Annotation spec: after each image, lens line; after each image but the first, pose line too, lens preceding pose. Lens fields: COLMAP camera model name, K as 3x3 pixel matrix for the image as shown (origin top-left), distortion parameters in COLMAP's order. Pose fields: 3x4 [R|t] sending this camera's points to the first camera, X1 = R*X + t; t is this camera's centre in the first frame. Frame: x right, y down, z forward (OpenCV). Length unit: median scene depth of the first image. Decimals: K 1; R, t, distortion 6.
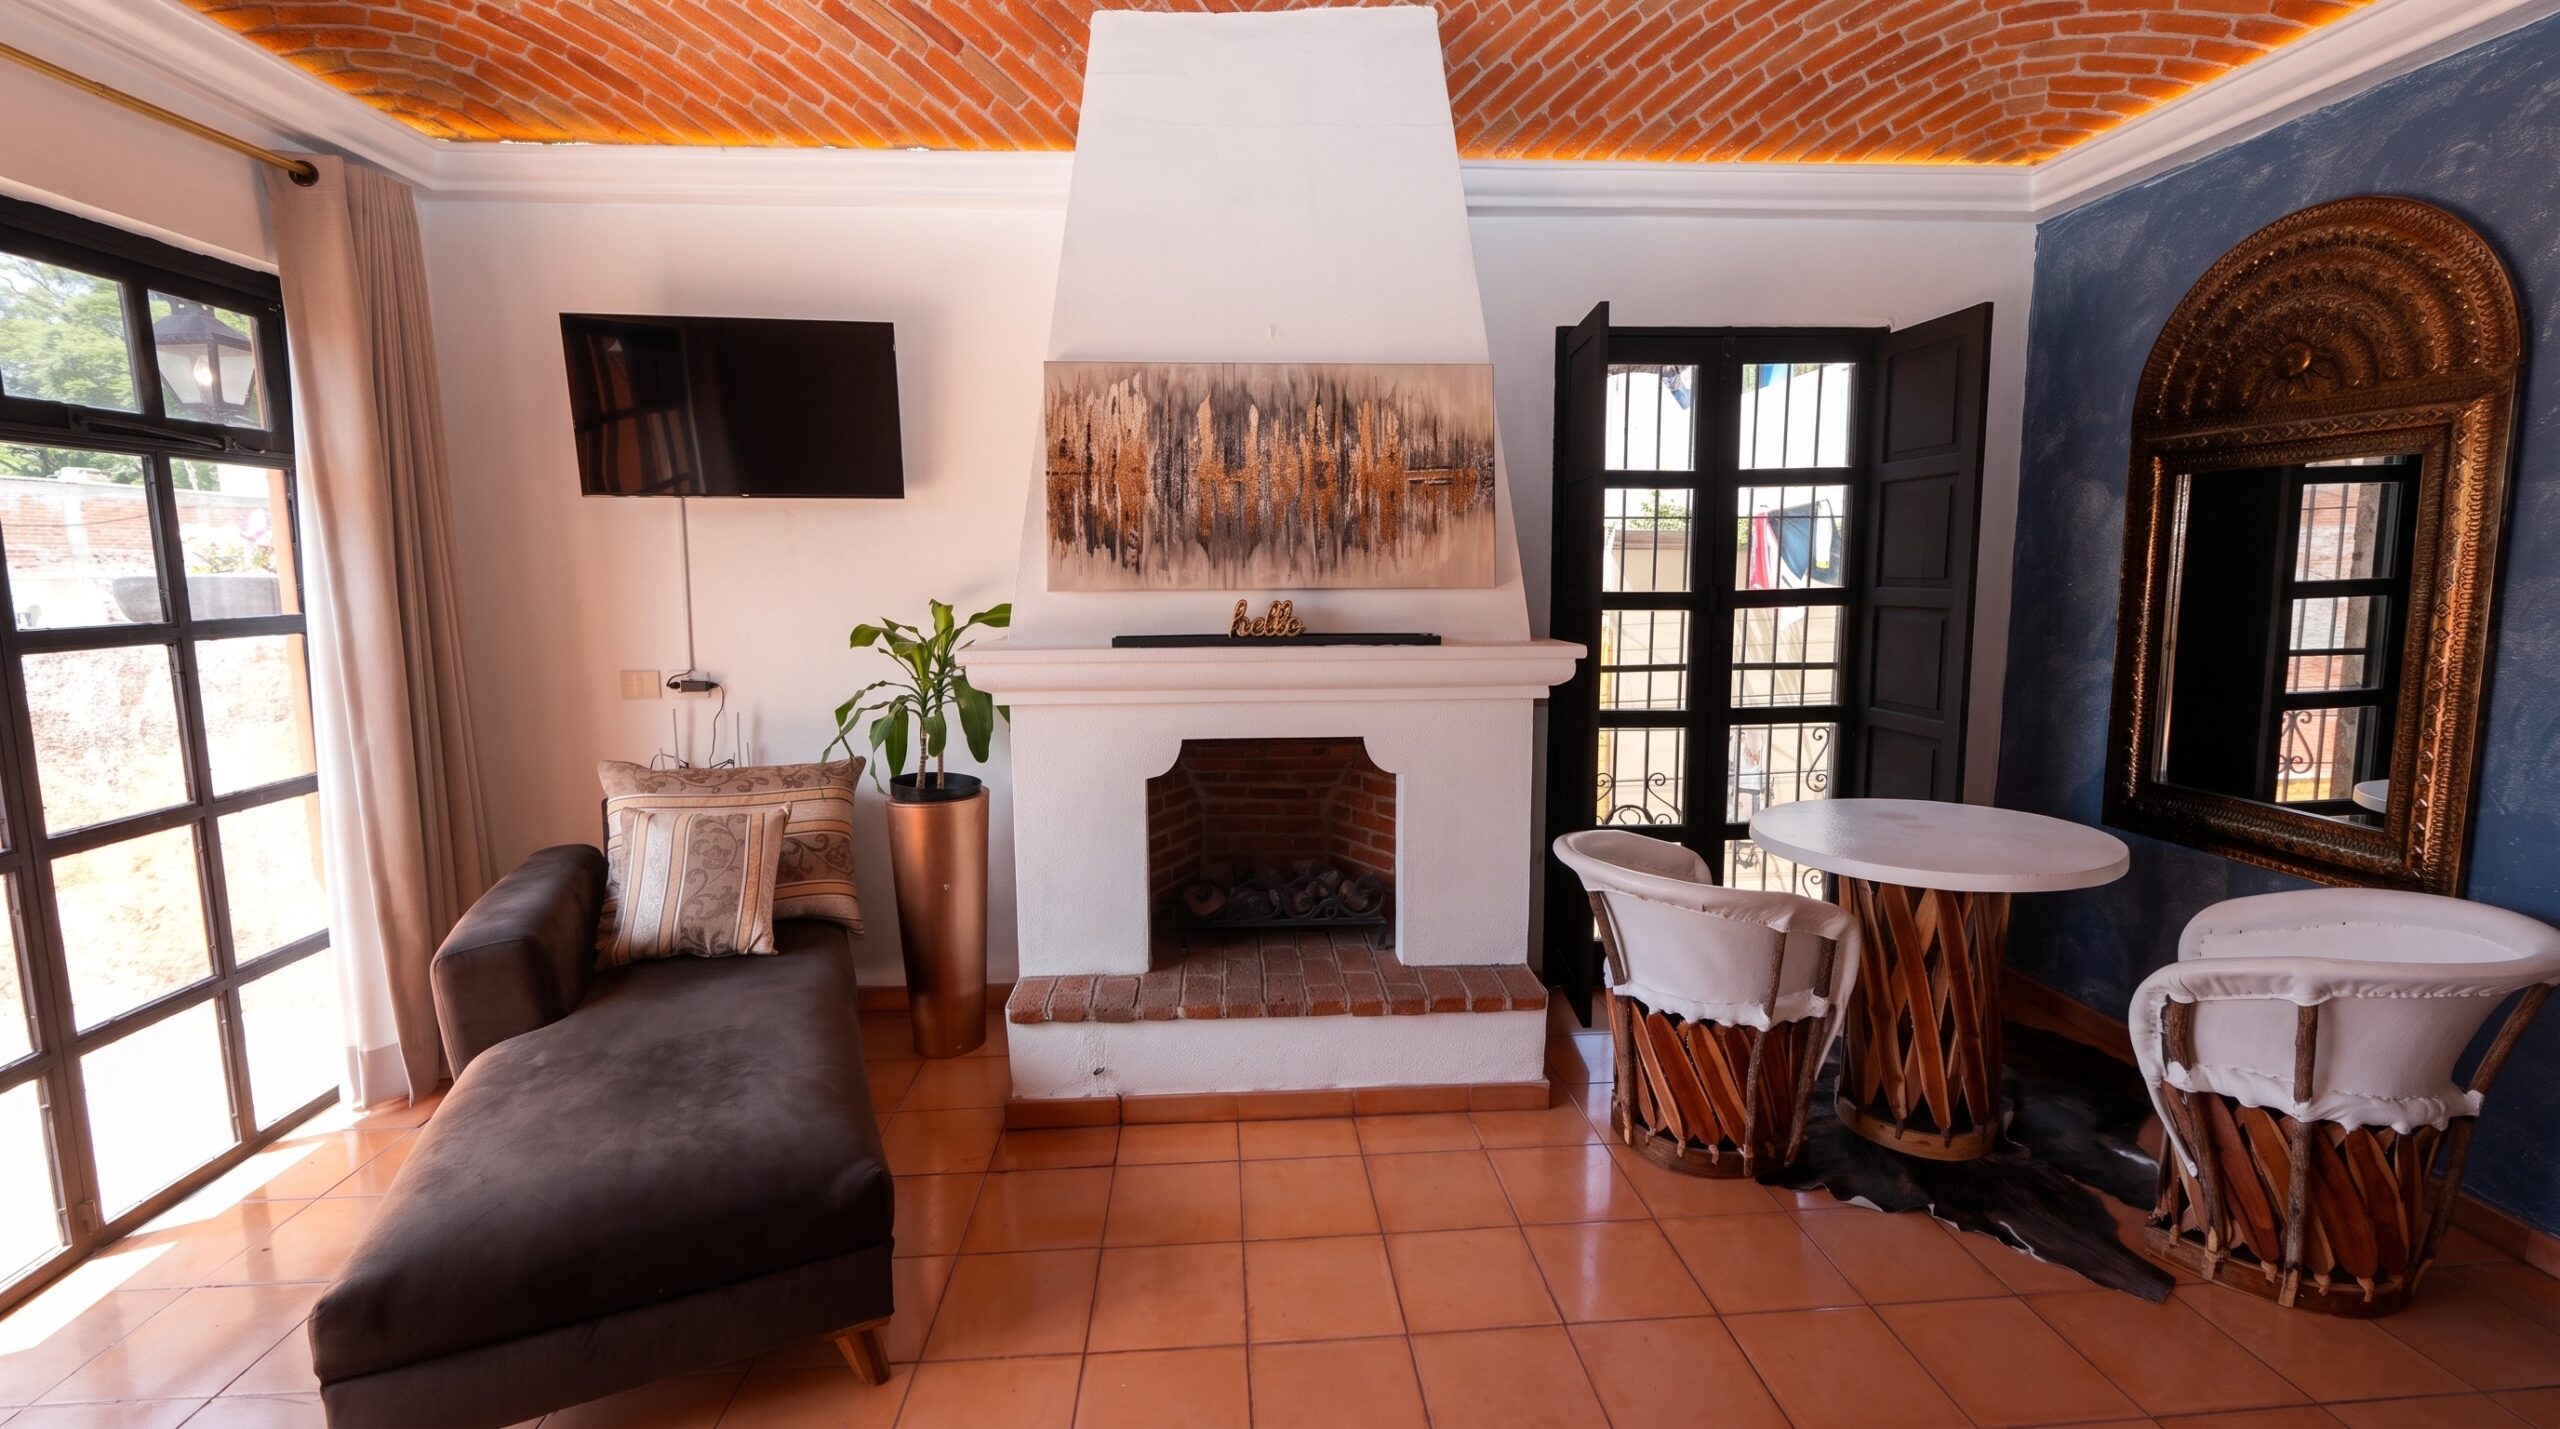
lens RADIAL K [[1119.5, 0, 1284.2], [0, 1119.5, 689.7], [0, 0, 1]] dist [-0.001005, 0.001787]
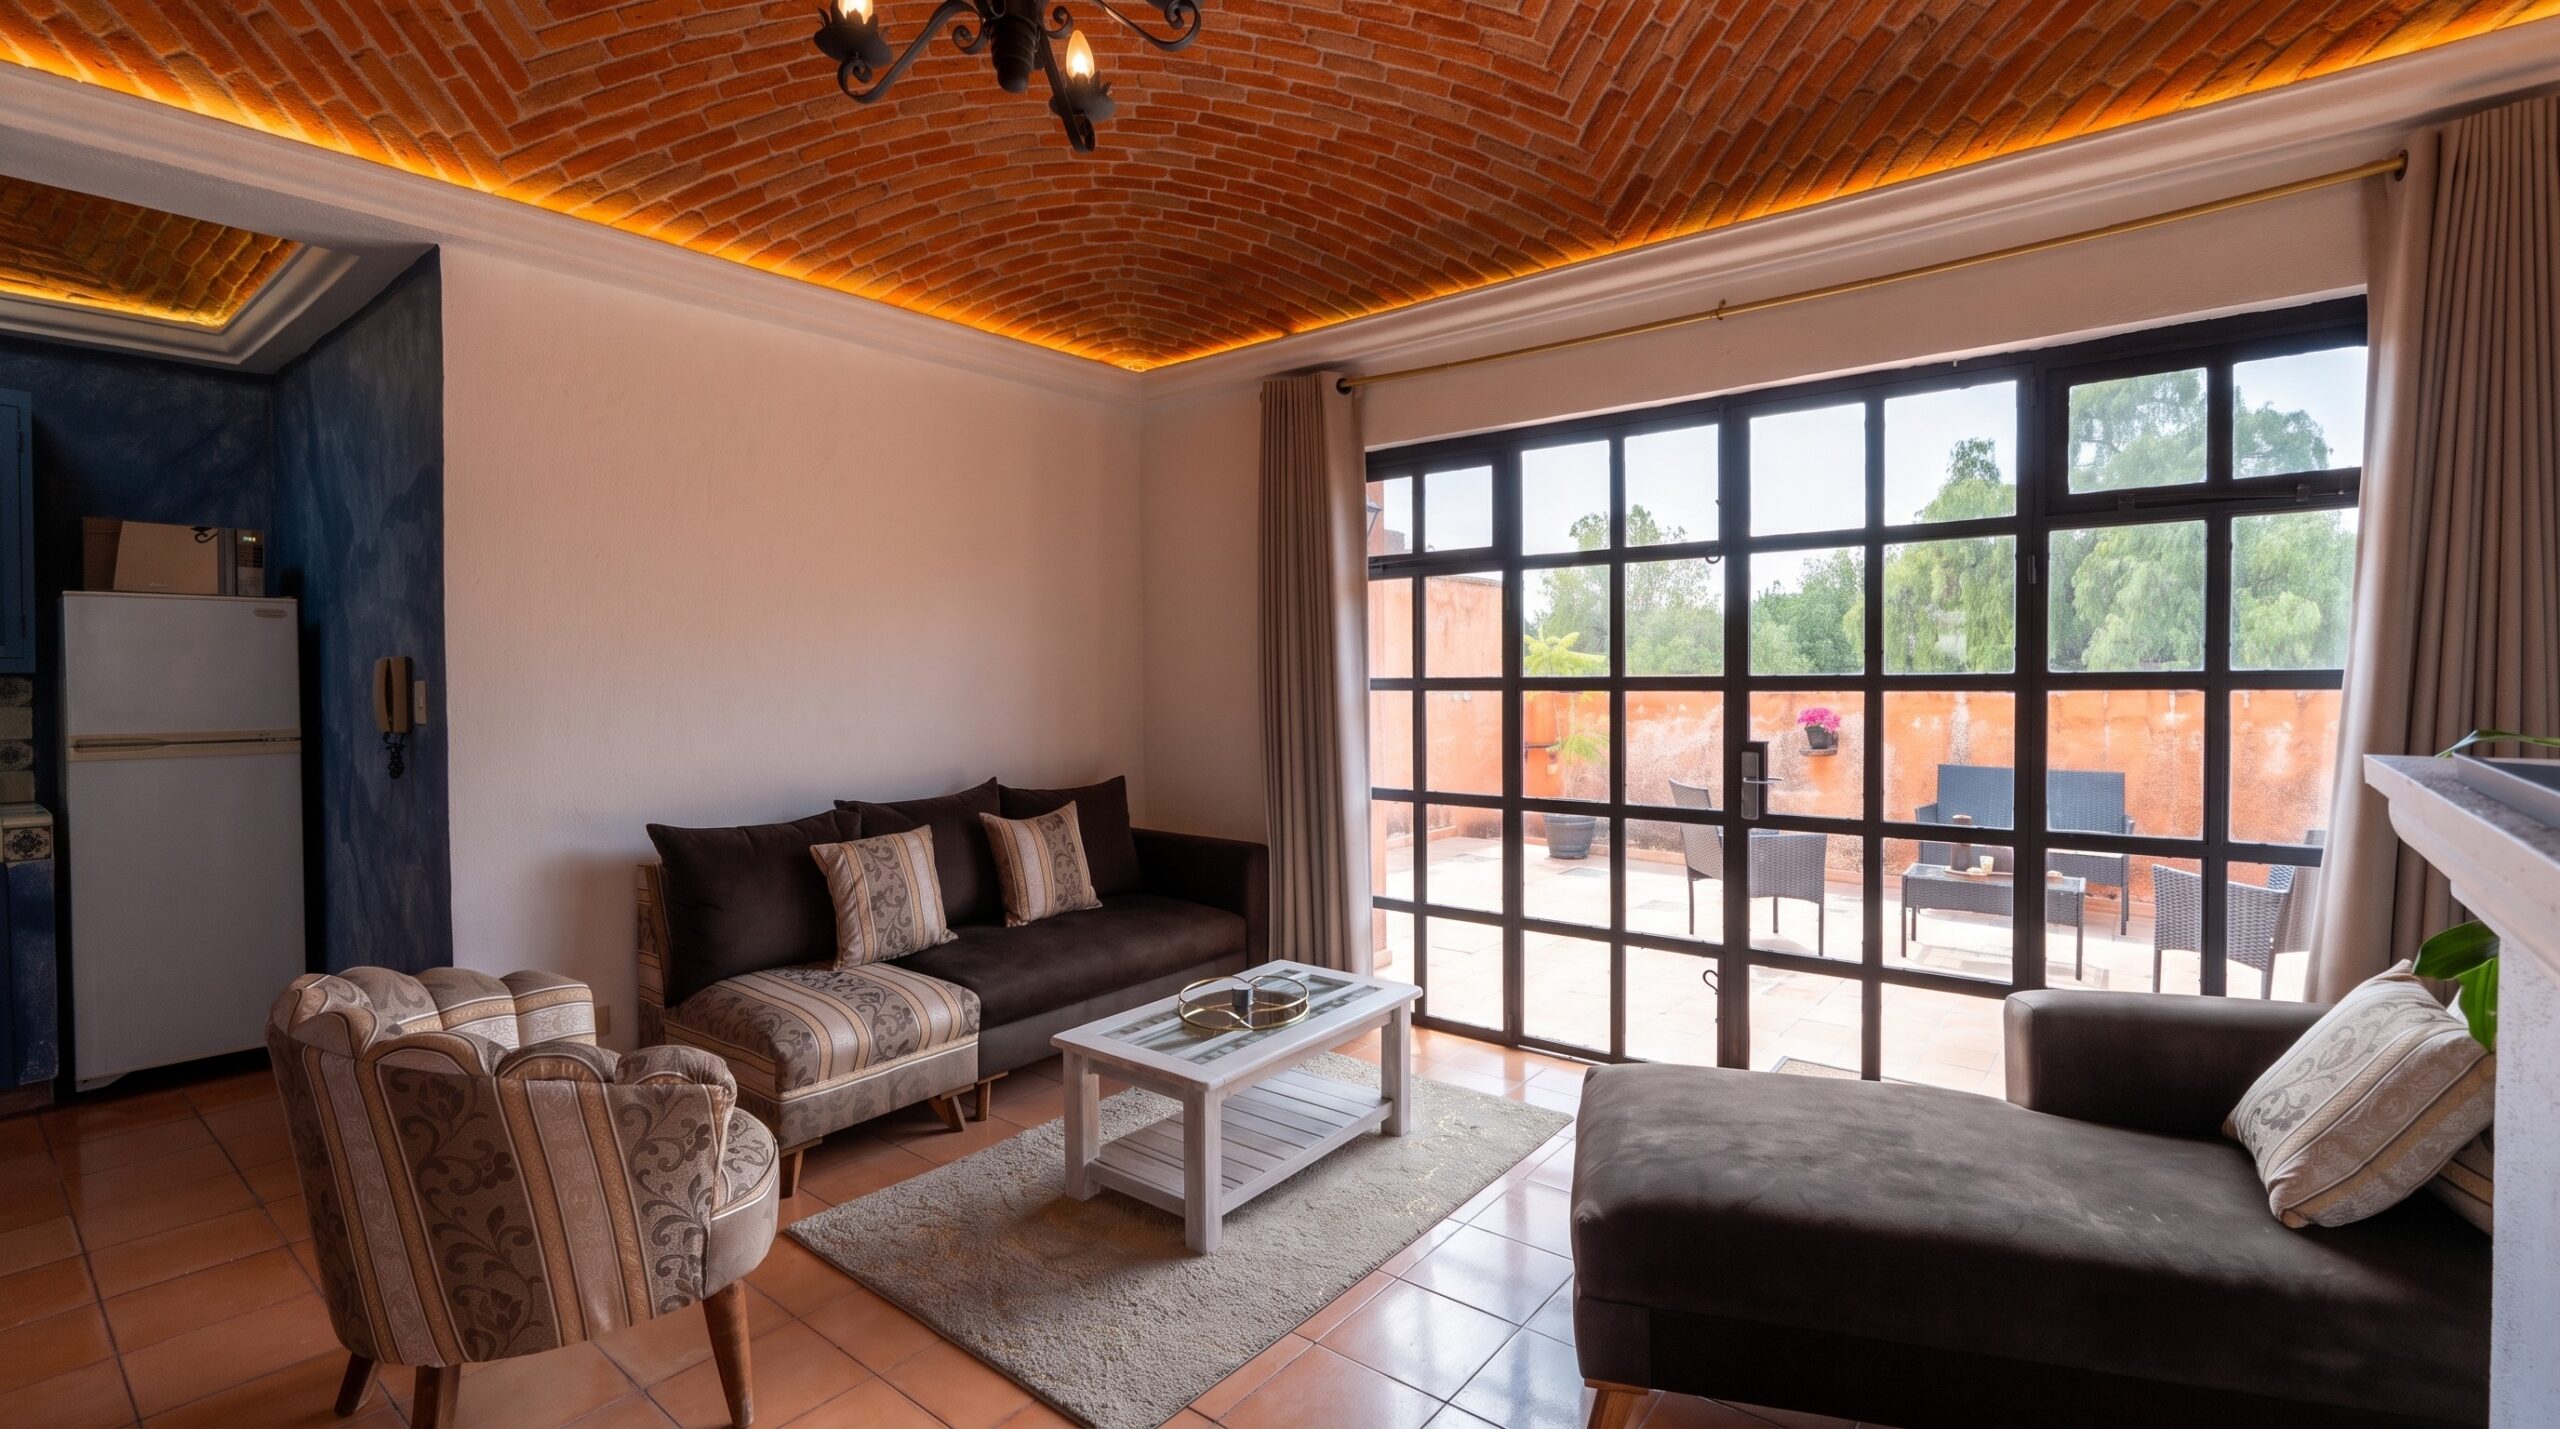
lens RADIAL K [[1119.5, 0, 1297.8], [0, 1119.5, 698.8], [0, 0, 1]] dist [-0.001005, 0.001787]
pose [[-0.678821, 0.028848, -0.733737, 0.334343], [-0.072634, 0.991690, 0.106188, -0.073375], [0.730703, 0.125376, -0.671084, 0.942013]]
